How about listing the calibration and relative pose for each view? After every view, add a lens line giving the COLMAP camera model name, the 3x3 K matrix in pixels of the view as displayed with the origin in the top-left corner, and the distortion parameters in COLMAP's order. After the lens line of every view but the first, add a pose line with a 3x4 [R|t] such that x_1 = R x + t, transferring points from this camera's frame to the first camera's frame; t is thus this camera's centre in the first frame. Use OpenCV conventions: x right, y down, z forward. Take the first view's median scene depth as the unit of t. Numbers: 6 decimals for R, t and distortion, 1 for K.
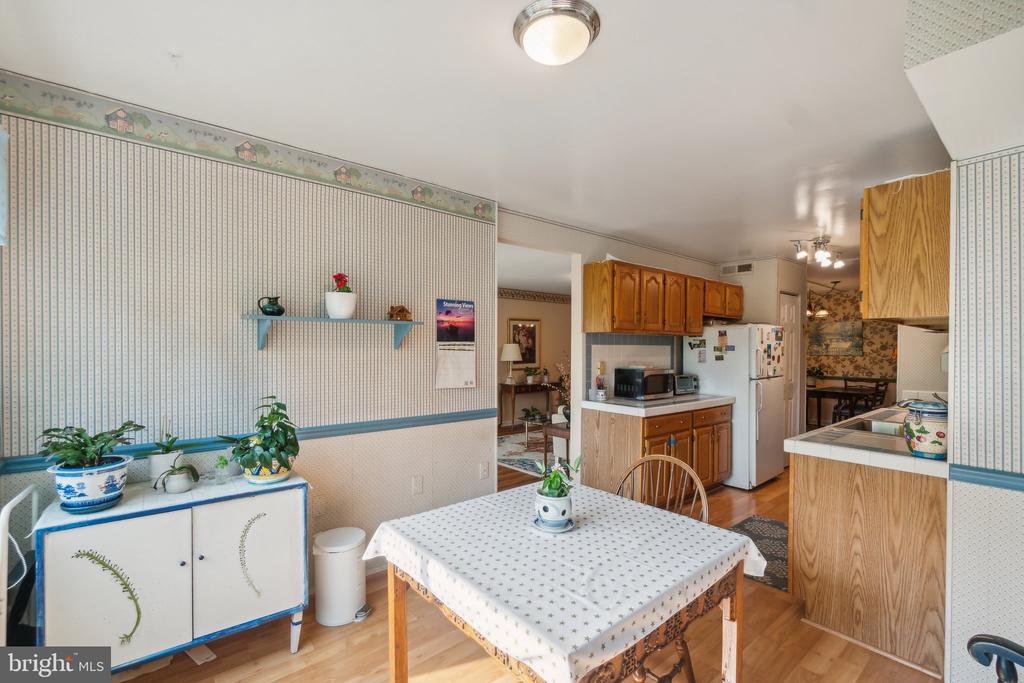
lens RADIAL K [[447.2, 0, 512.9], [0, 447.2, 350.4], [0, 0, 1]] dist [-0.002825, -0.000460]
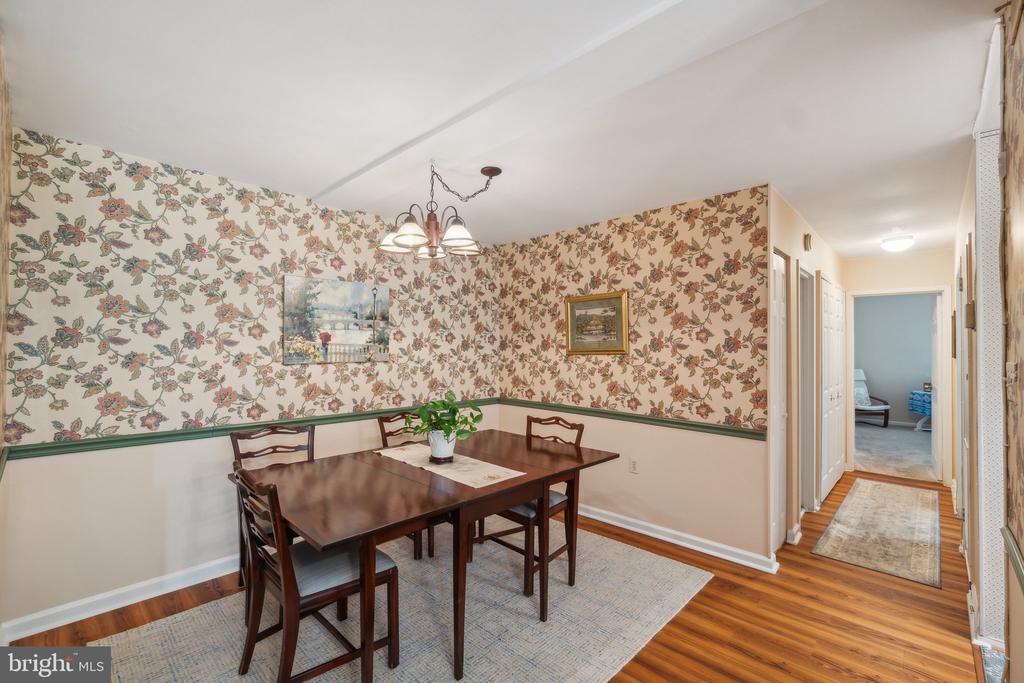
lens RADIAL K [[447.2, 0, 497.8], [0, 447.2, 342.6], [0, 0, 1]] dist [-0.002825, -0.000460]
pose [[-0.112959, 0.009450, 0.993555, 0.540954], [0.000351, 0.999955, -0.009471, -0.005459], [-0.993600, -0.000721, -0.112957, 1.627690]]
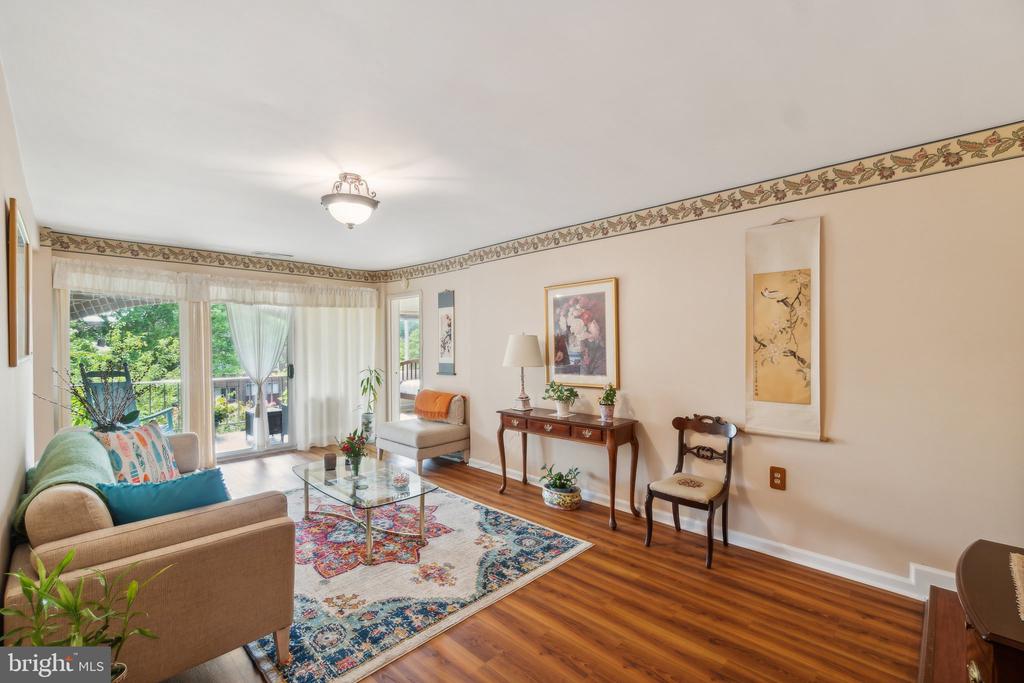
lens RADIAL K [[447.2, 0, 499.2], [0, 447.2, 344.5], [0, 0, 1]] dist [-0.002825, -0.000460]
pose [[0.098298, 0.000546, -0.995157, 0.922290], [-0.001779, 0.999998, 0.000373, -0.006051], [0.995155, 0.001734, 0.098299, 1.597000]]
